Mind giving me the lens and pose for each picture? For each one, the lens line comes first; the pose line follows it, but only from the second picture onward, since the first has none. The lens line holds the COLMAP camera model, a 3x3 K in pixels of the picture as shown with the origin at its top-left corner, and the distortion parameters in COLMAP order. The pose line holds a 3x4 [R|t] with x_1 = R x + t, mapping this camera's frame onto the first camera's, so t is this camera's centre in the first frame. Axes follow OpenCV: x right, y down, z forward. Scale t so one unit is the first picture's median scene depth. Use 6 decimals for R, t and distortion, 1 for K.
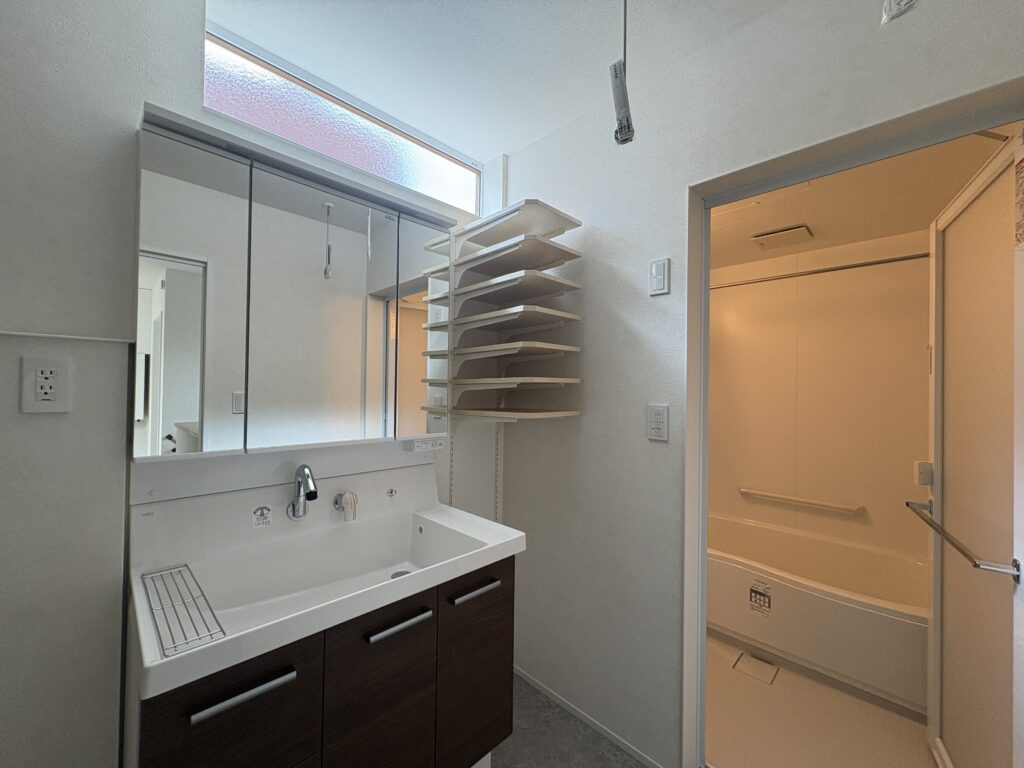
lens RADIAL K [[407.7, 0, 512.0], [0, 407.7, 384.0], [0, 0, 1]] dist [-0.001700, 0.000238]
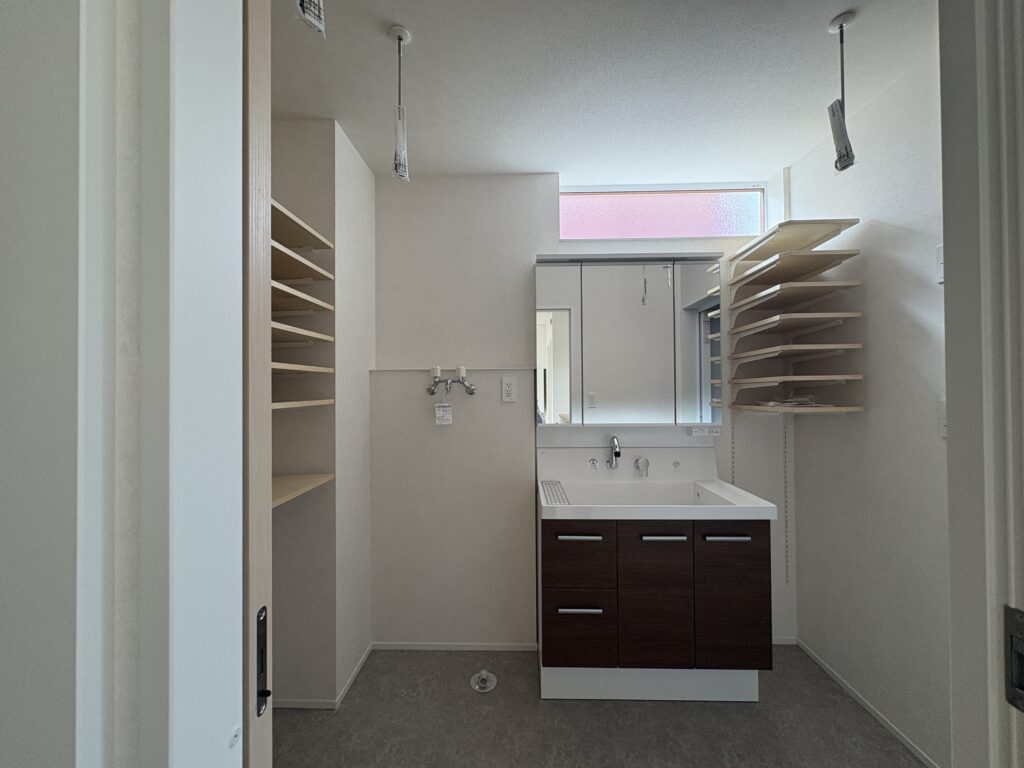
lens RADIAL K [[410.6, 0, 512.0], [0, 410.6, 384.0], [0, 0, 1]] dist [0.000041, -0.000014]
pose [[0.685302, -0.027803, -0.727728, 0.331274], [0.025872, 0.999570, -0.013824, 0.001378], [0.727799, -0.009354, 0.685726, -0.341274]]
